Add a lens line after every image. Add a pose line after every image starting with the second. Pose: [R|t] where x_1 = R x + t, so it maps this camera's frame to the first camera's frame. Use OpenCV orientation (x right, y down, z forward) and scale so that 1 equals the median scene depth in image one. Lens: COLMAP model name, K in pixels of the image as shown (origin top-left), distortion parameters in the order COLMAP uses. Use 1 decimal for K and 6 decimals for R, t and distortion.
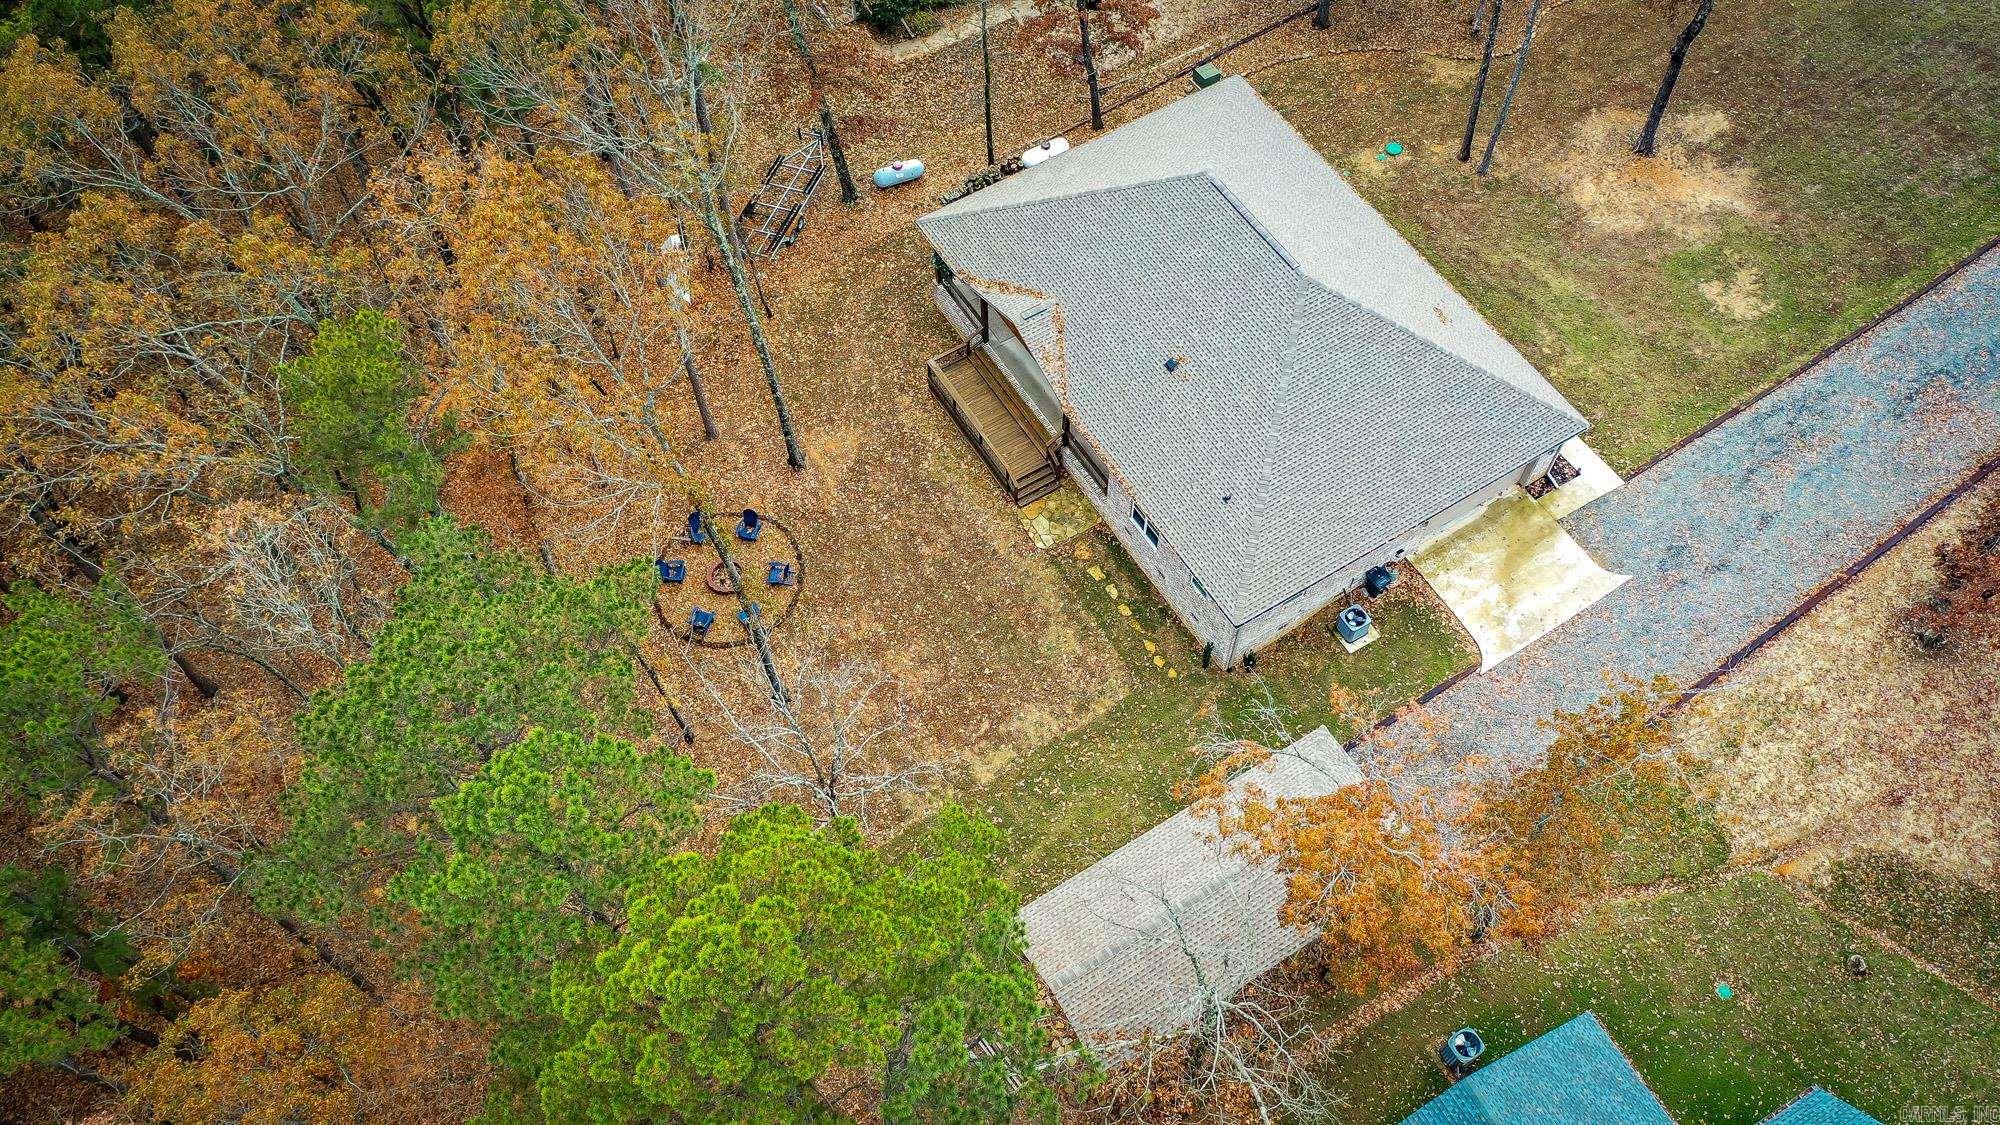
lens RADIAL K [[1550.3, 0, 997.3], [0, 1550.3, 558.7], [0, 0, 1]] dist [-0.001276, 0.013452]
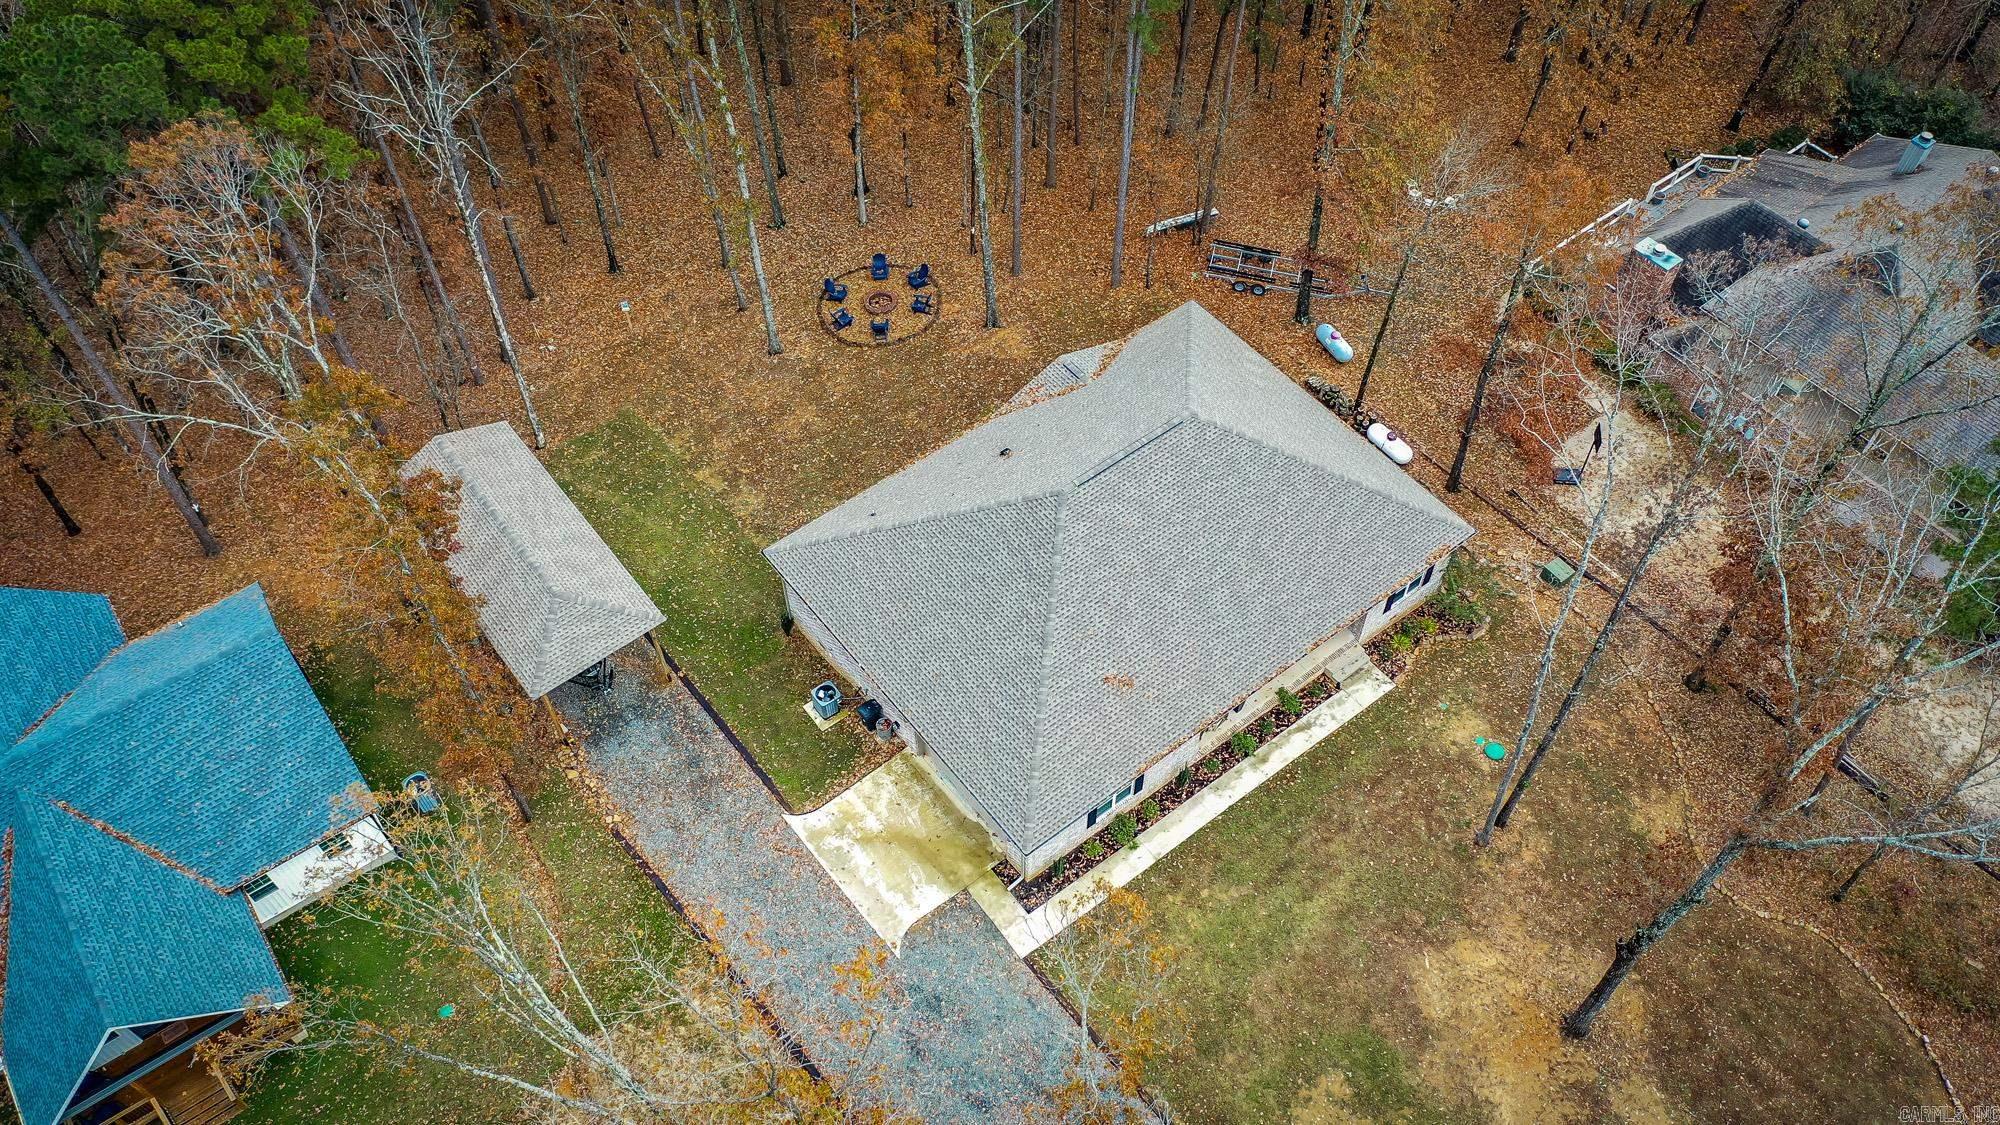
lens RADIAL K [[1550.3, 0, 994.1], [0, 1550.3, 565.8], [0, 0, 1]] dist [-0.001276, 0.013452]
pose [[0.113510, 0.801437, -0.587209, 0.750234], [-0.849034, 0.385200, 0.361610, -0.444917], [0.516000, 0.457514, 0.724172, 0.257445]]
